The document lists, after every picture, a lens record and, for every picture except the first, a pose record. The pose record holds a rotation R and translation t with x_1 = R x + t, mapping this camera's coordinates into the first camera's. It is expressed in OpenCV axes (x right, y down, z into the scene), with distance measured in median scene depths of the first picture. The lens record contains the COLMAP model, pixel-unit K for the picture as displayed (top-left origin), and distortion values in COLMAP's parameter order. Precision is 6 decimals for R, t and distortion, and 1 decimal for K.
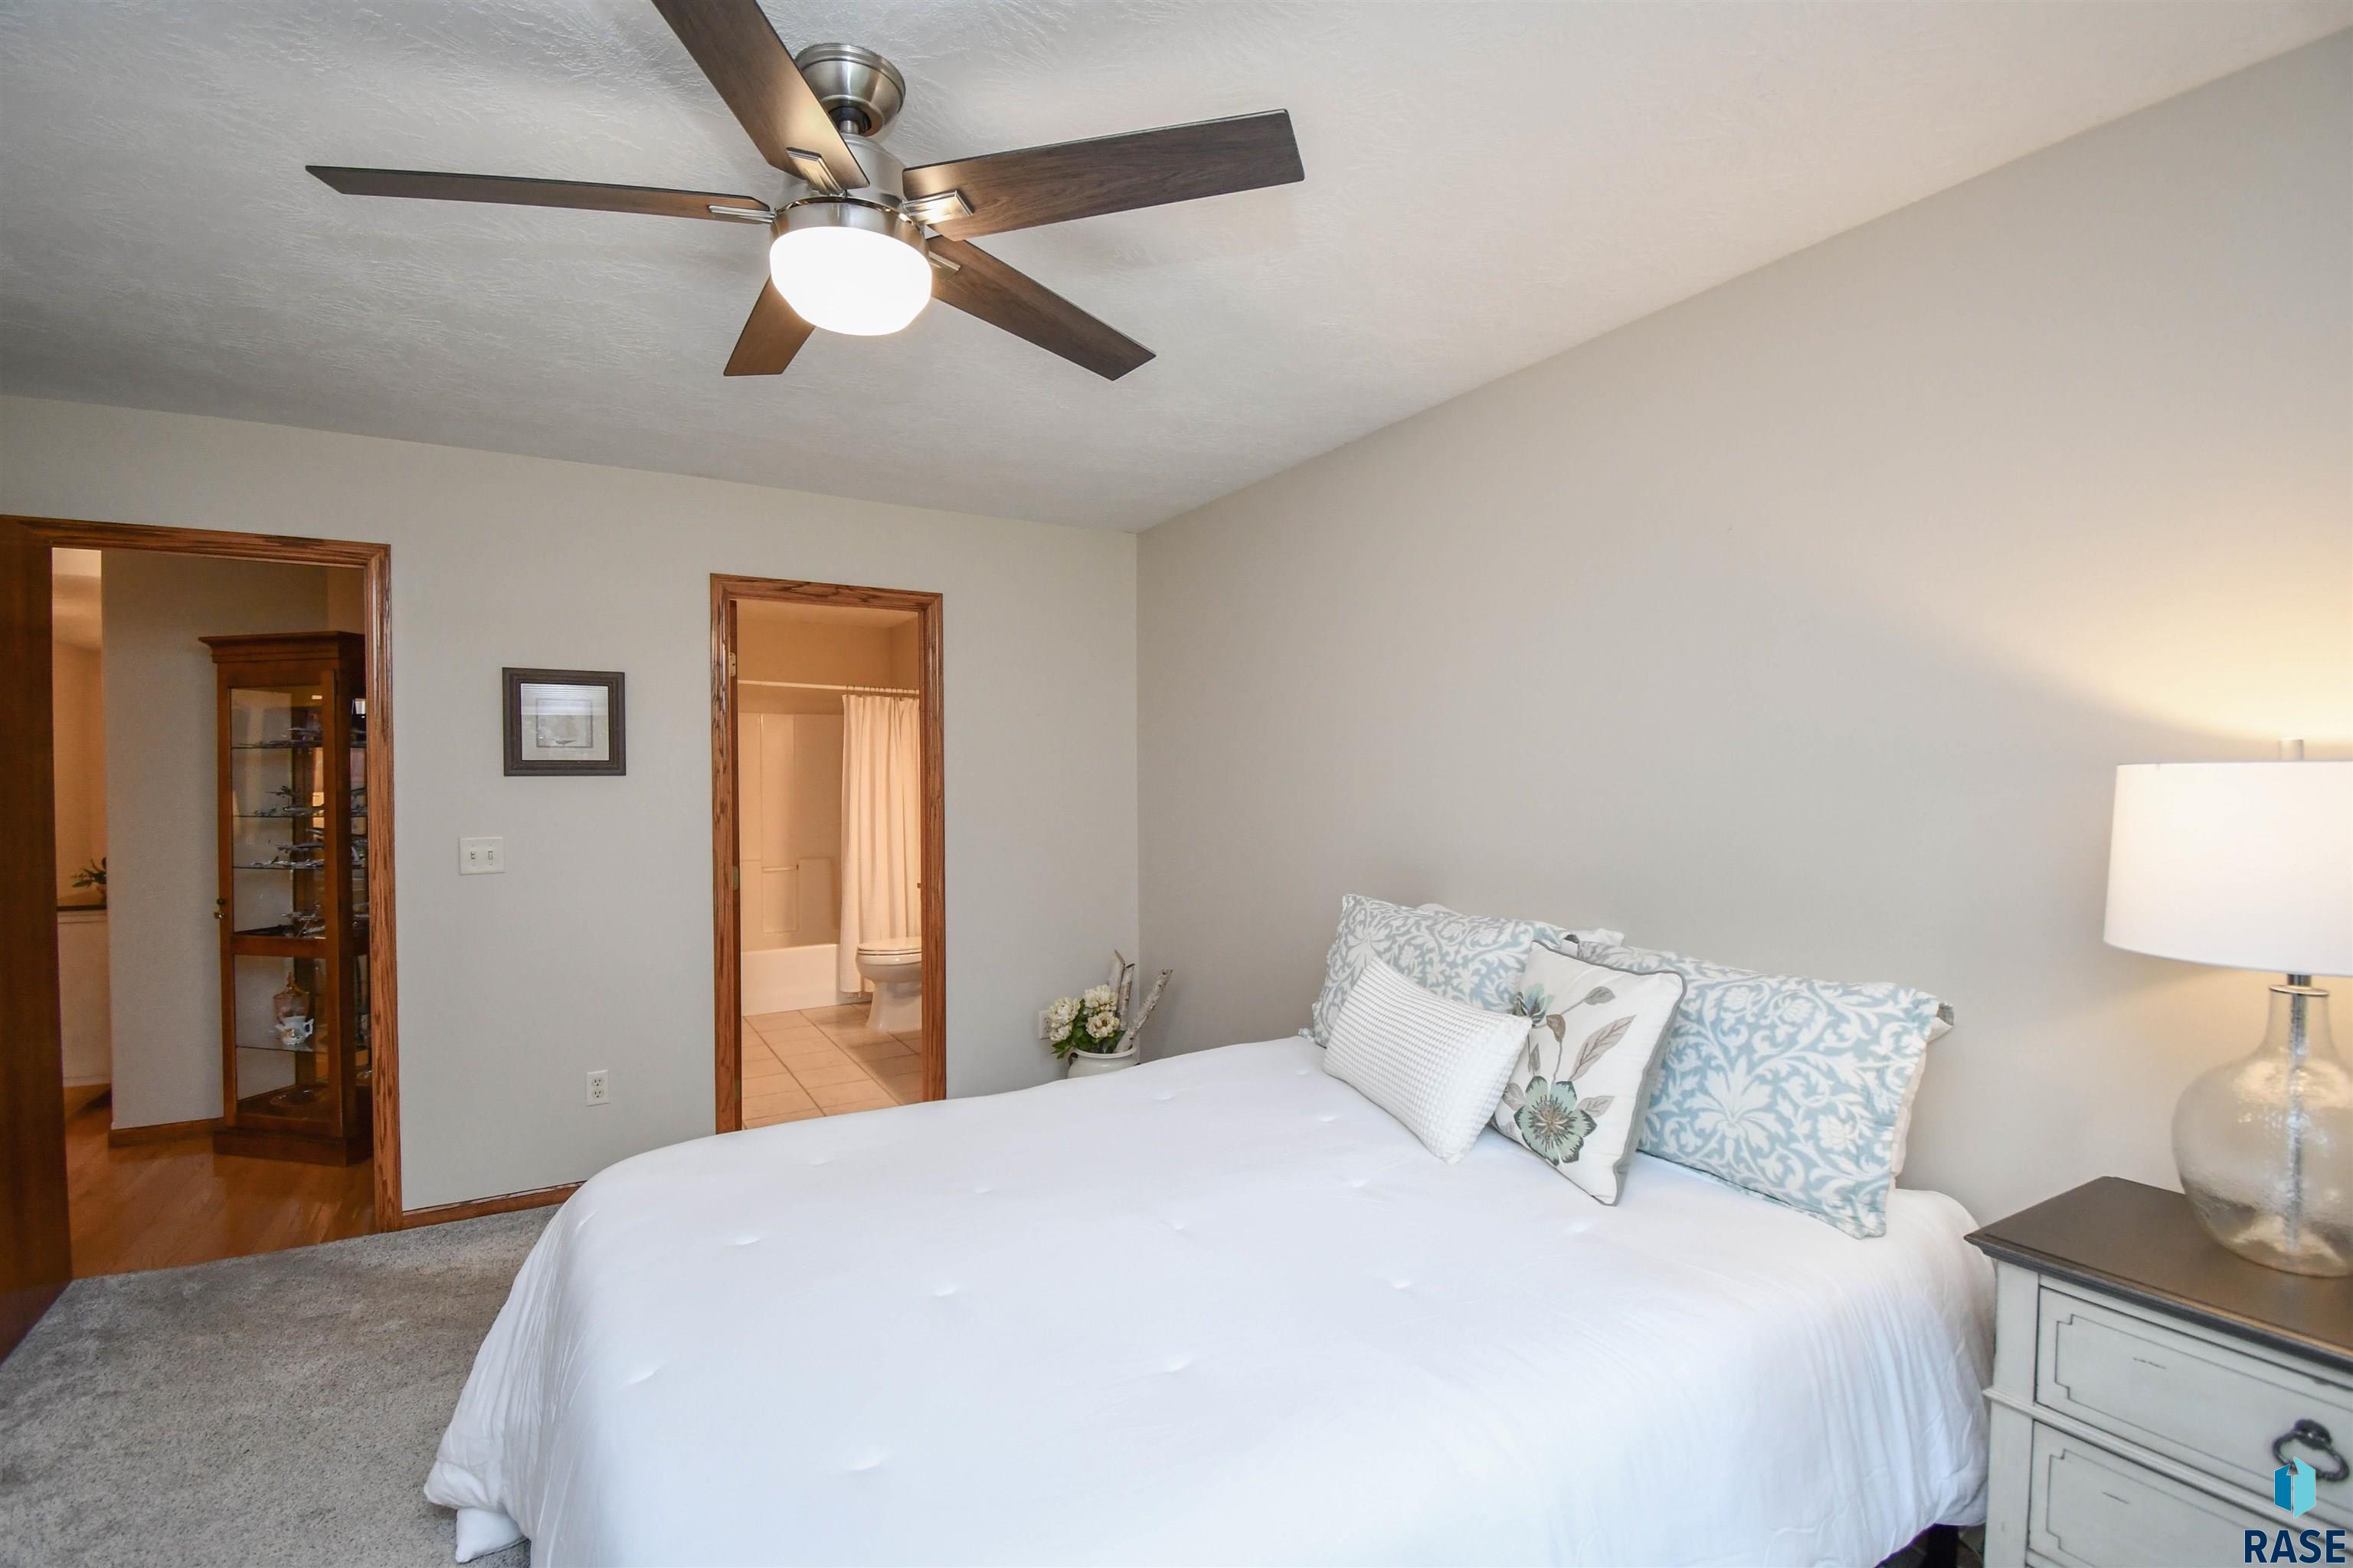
lens RADIAL K [[1058.4, 0, 1186.0], [0, 1058.4, 791.9], [0, 0, 1]] dist [-0.013677, -0.005295]
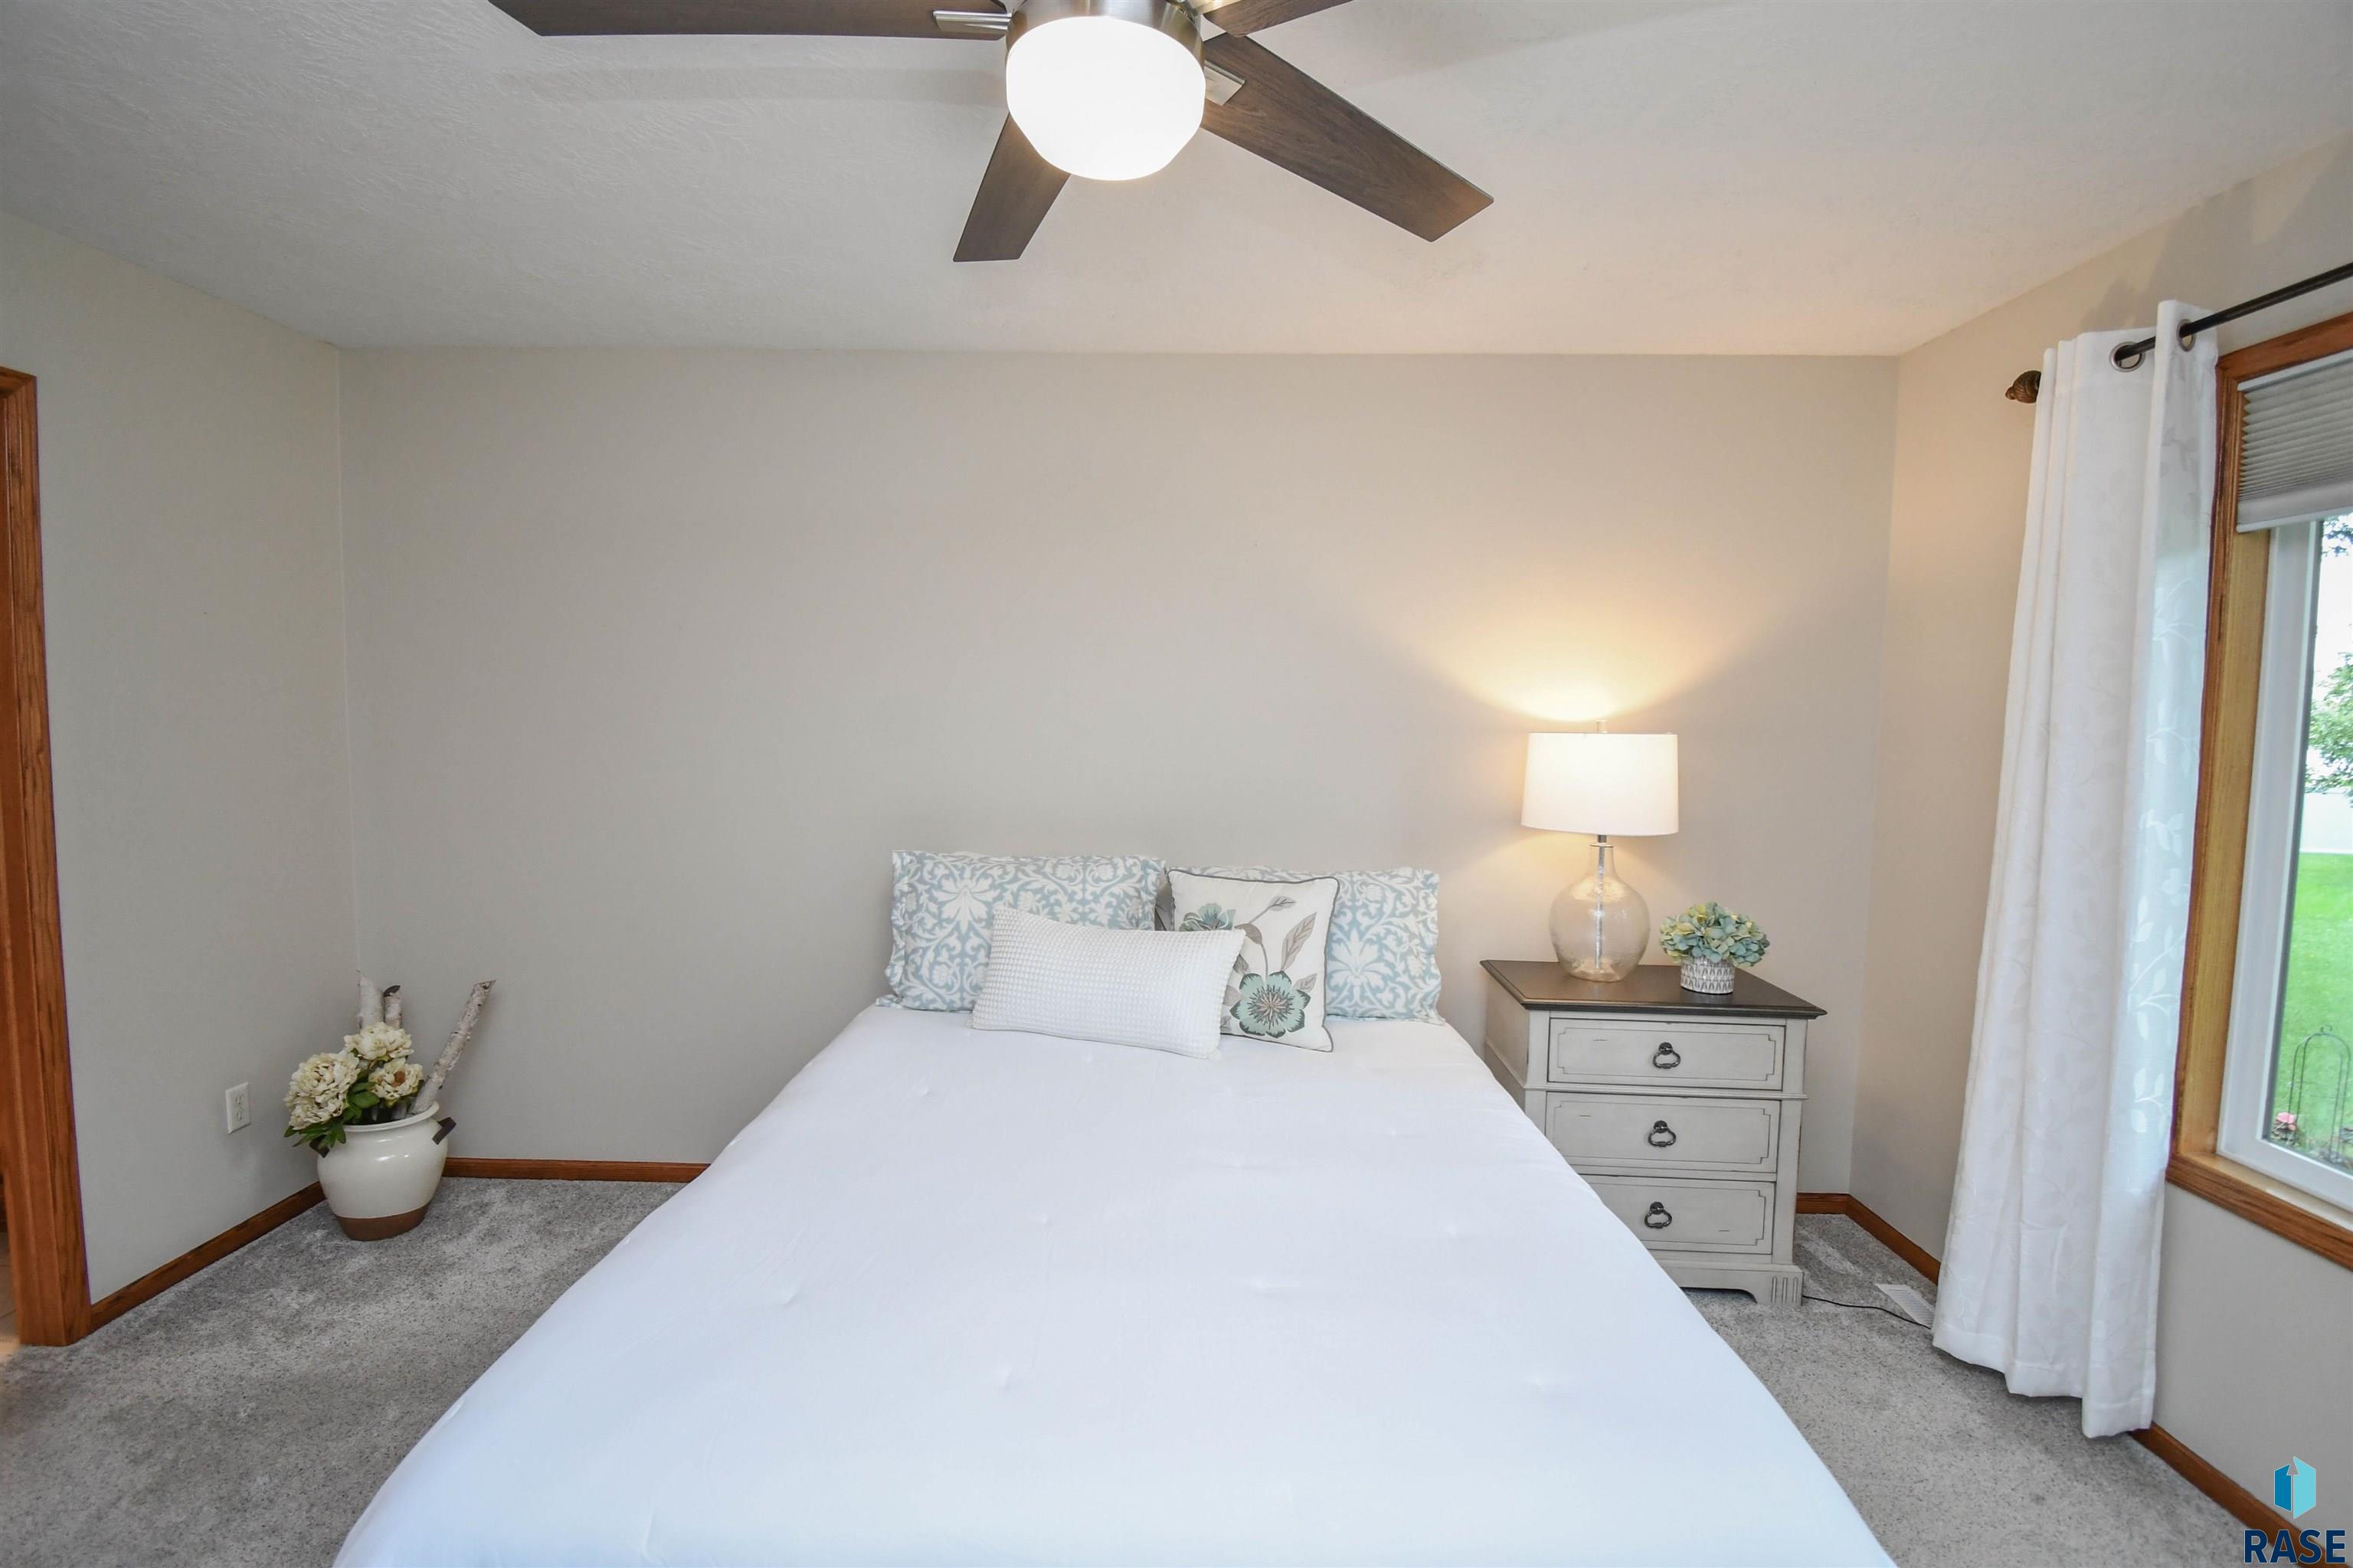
lens RADIAL K [[1058.4, 0, 1190.9], [0, 1058.4, 789.1], [0, 0, 1]] dist [-0.013677, -0.005295]
pose [[0.509725, -0.045226, 0.859148, -0.820610], [-0.007538, 0.998344, 0.057026, -0.021881], [-0.860304, -0.035543, 0.508540, 0.457628]]
